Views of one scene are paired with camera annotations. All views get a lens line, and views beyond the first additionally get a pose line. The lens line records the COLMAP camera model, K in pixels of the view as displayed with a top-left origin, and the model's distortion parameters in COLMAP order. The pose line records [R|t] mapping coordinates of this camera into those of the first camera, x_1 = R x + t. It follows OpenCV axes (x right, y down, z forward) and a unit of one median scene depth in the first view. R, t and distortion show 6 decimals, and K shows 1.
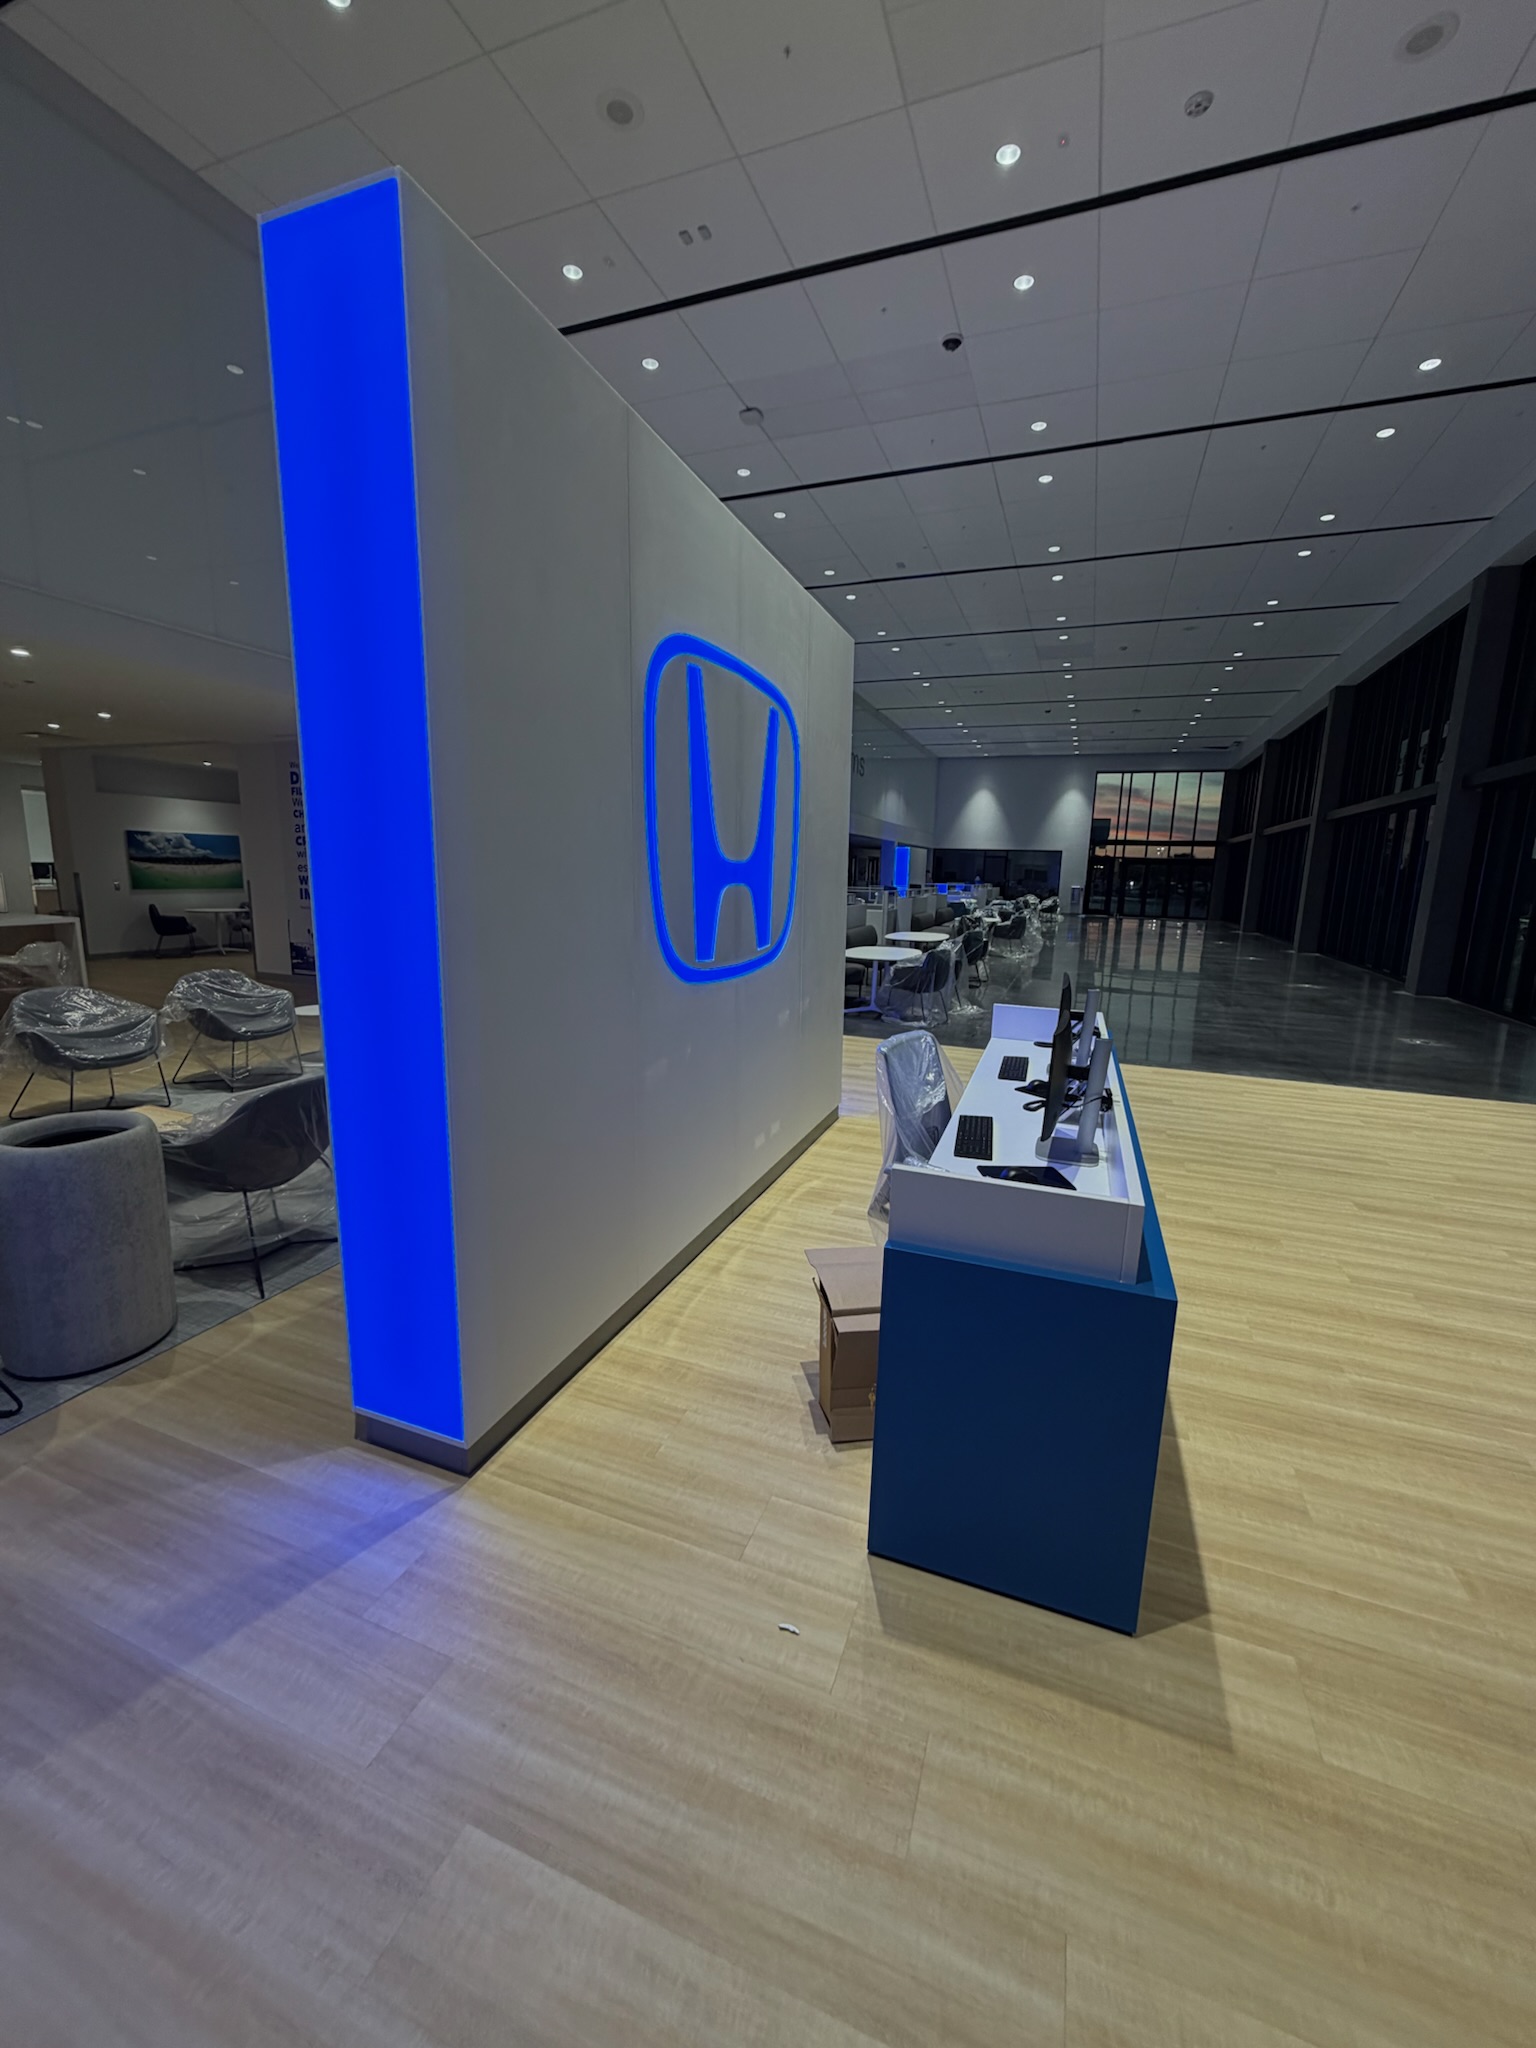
lens RADIAL K [[821.9, 0, 765.6], [0, 821.9, 1022.1], [0, 0, 1]] dist [-0.005029, 0.001302]
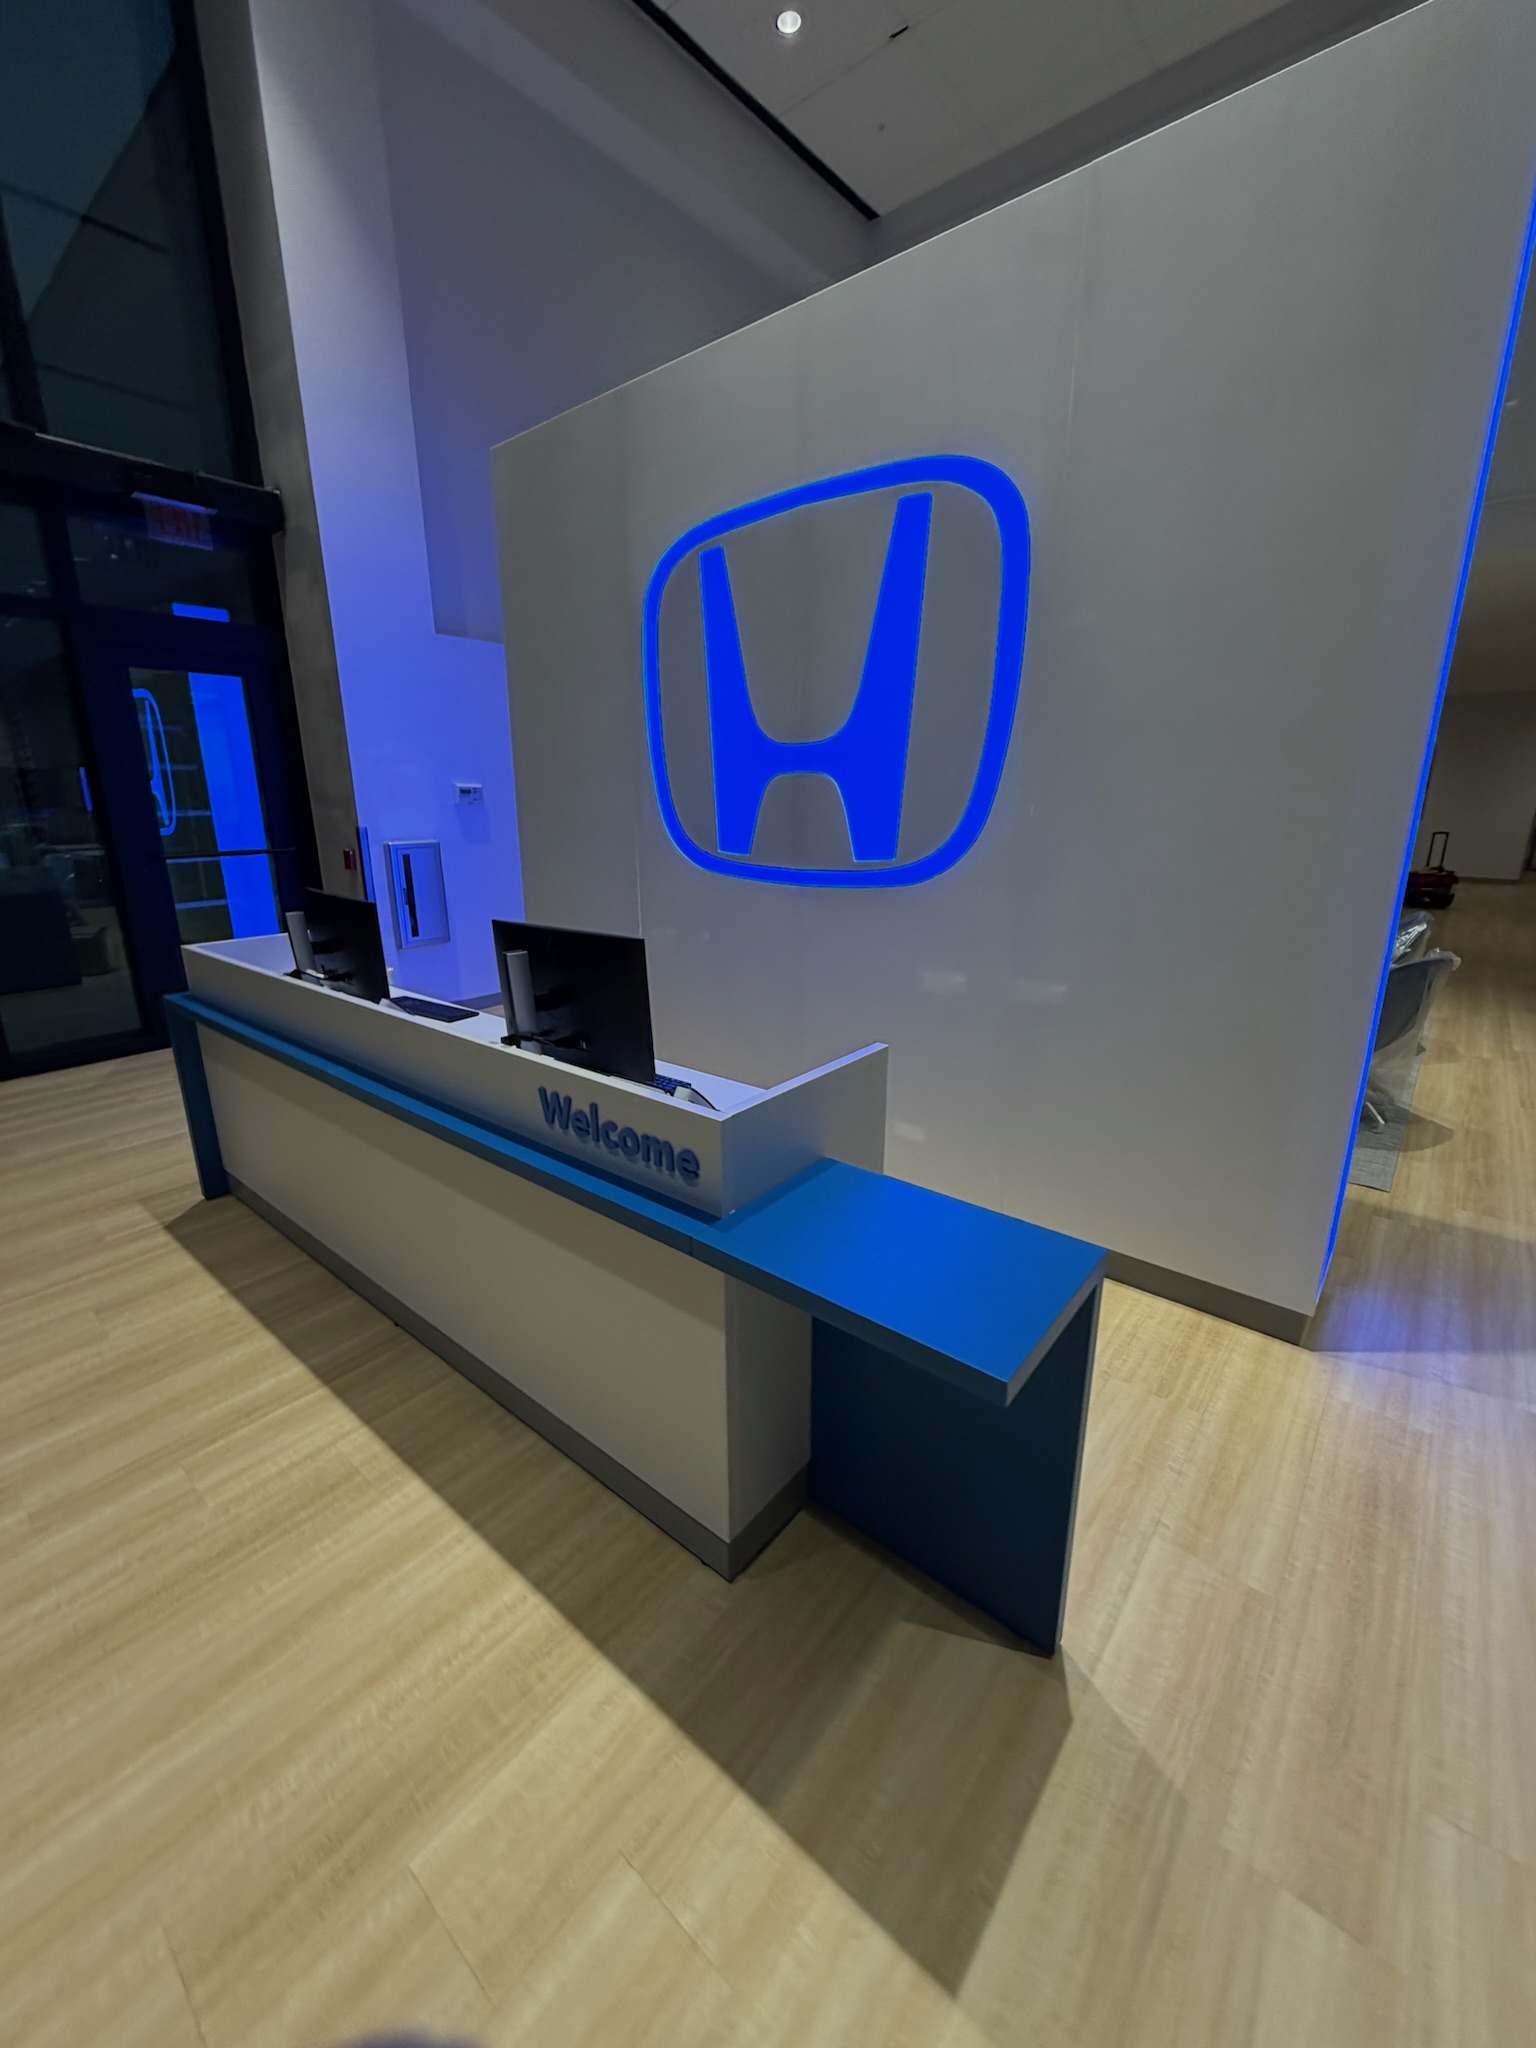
lens RADIAL K [[821.9, 0, 767.9], [0, 821.9, 1014.6], [0, 0, 1]] dist [-0.005029, 0.001302]
pose [[-0.328131, 0.231041, -0.915942, 0.892606], [-0.184942, 0.935151, 0.302140, -0.206465], [0.926351, 0.268537, -0.264123, 1.408888]]
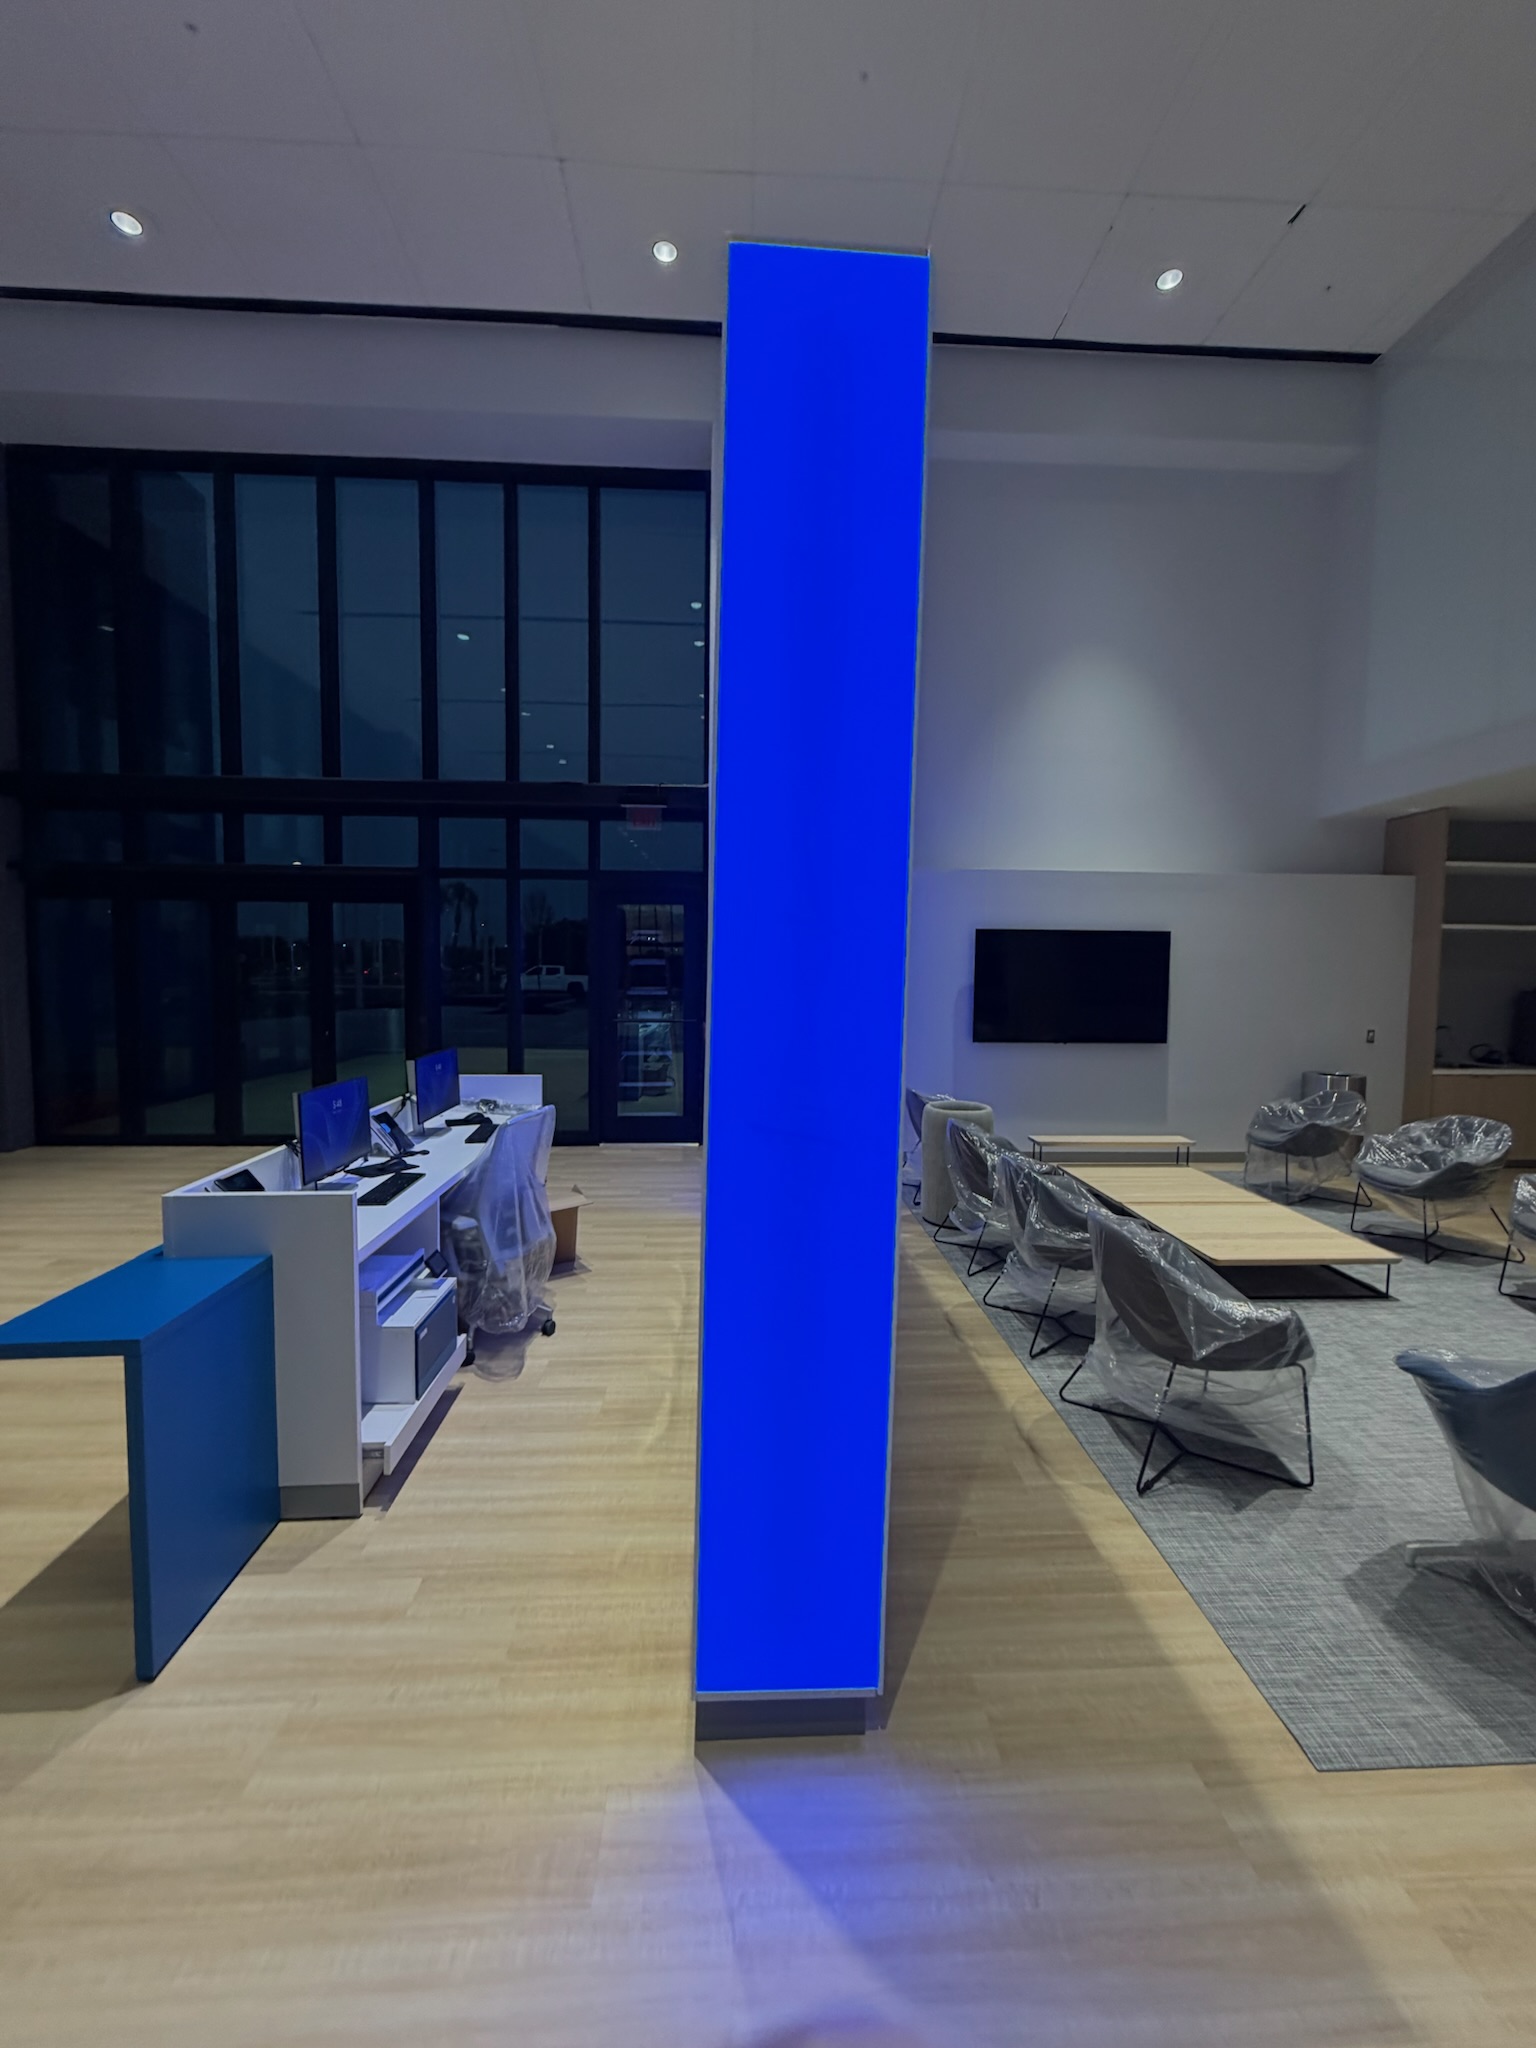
lens RADIAL K [[821.9, 0, 762.0], [0, 821.9, 1021.9], [0, 0, 1]] dist [-0.005029, 0.001302]
pose [[-0.914586, -0.007158, -0.404328, 0.335641], [-0.108734, 0.967375, 0.228830, -0.389517], [0.389499, 0.253249, -0.885526, 2.097717]]
